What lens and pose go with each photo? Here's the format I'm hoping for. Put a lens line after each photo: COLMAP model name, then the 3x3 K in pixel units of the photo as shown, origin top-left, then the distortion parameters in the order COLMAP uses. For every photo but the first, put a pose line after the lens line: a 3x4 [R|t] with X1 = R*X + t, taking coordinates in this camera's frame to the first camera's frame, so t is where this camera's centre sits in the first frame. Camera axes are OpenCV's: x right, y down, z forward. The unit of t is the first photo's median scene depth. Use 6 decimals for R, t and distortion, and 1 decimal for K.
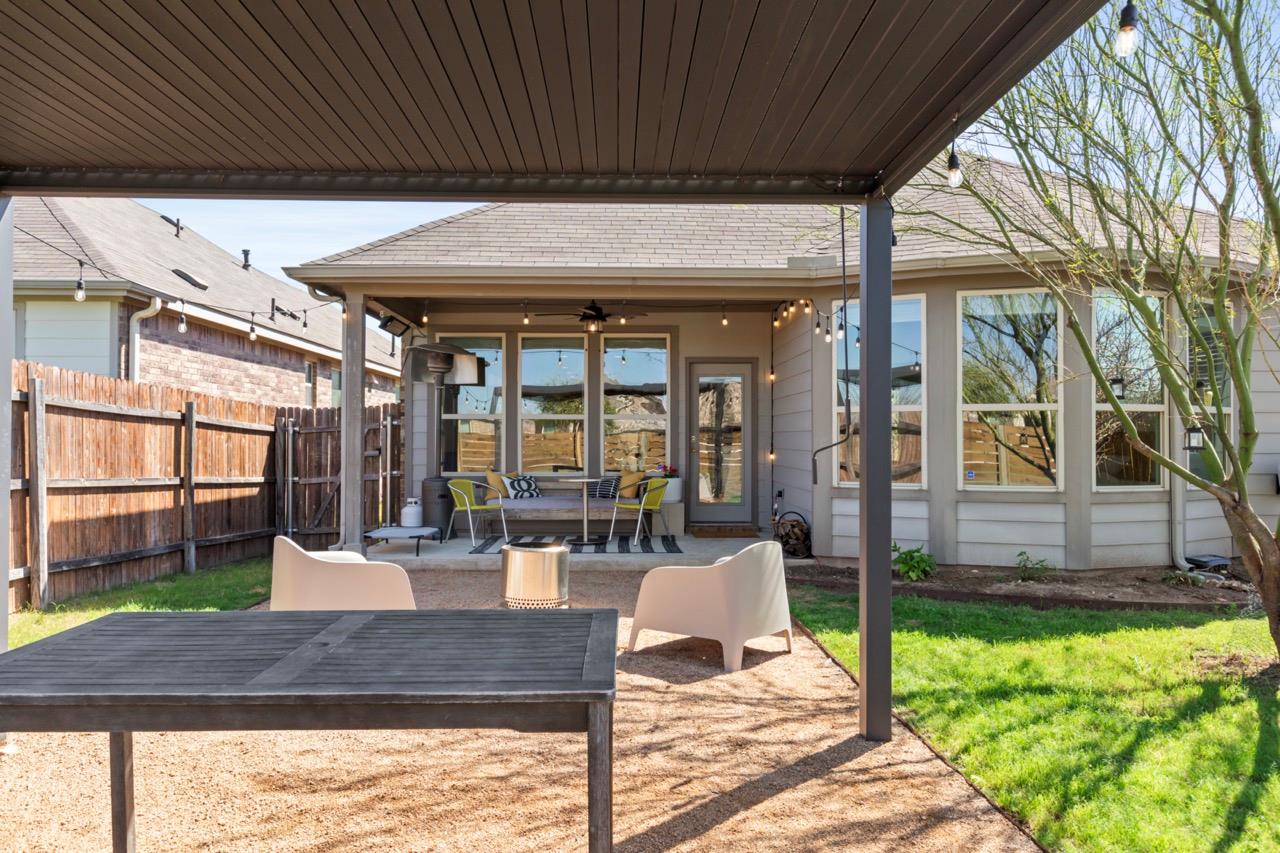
lens RADIAL K [[882.9, 0, 640.0], [0, 882.9, 426.5], [0, 0, 1]] dist [0.000628, -0.000475]
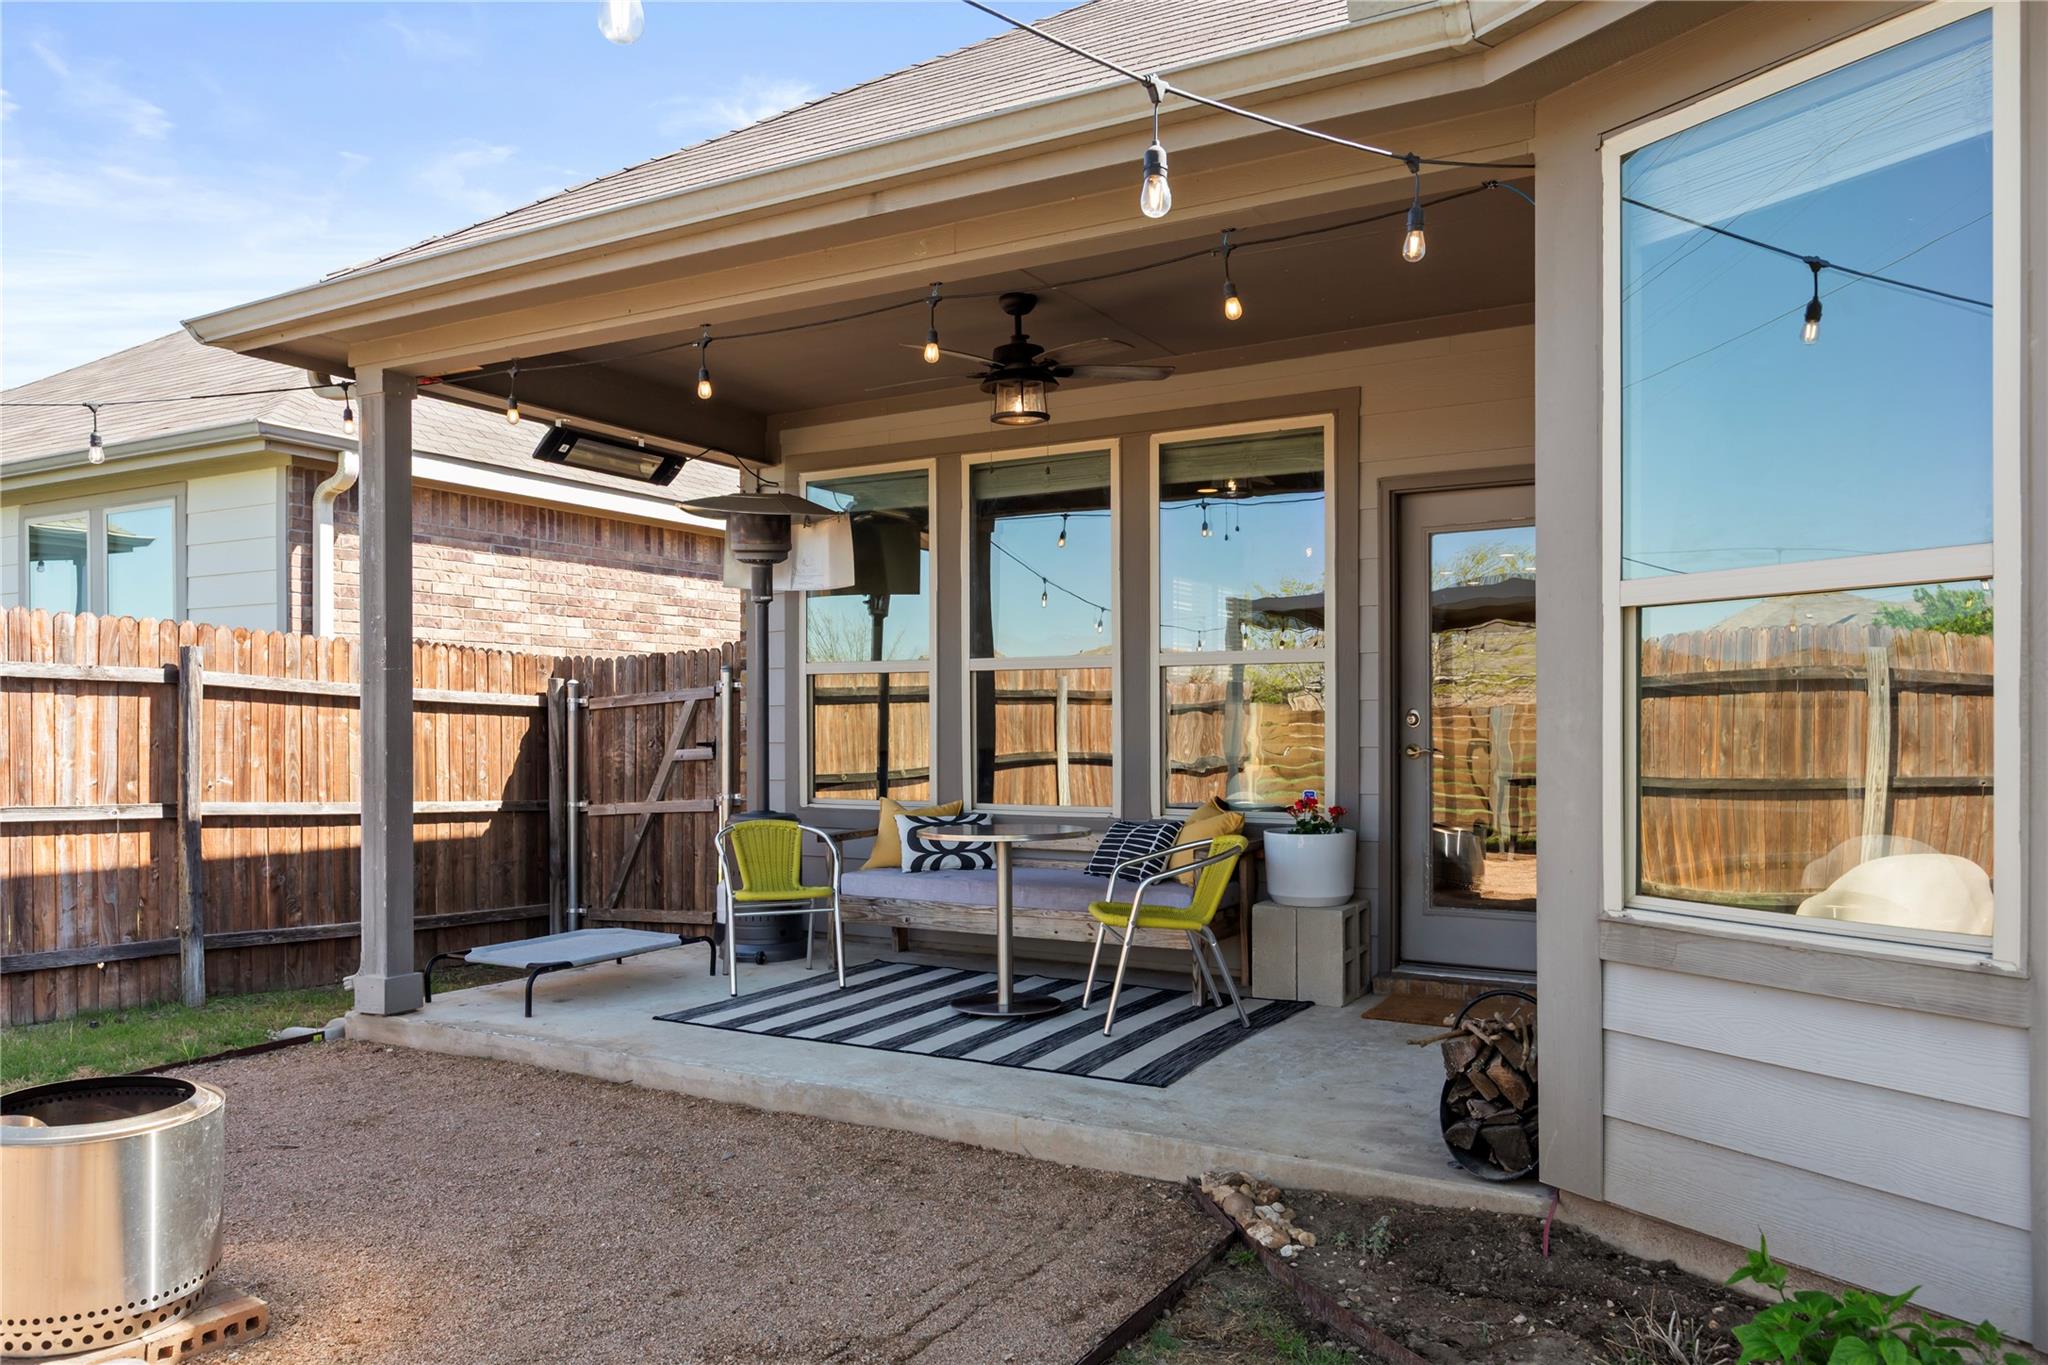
lens RADIAL K [[1438.6, 0, 1025.5], [0, 1438.6, 720.8], [0, 0, 1]] dist [-0.024123, -0.001555]
pose [[0.862943, -0.003223, -0.505290, 0.225003], [0.011603, 0.999842, 0.013437, 0.006119], [0.505167, -0.017458, 0.862845, 0.469664]]
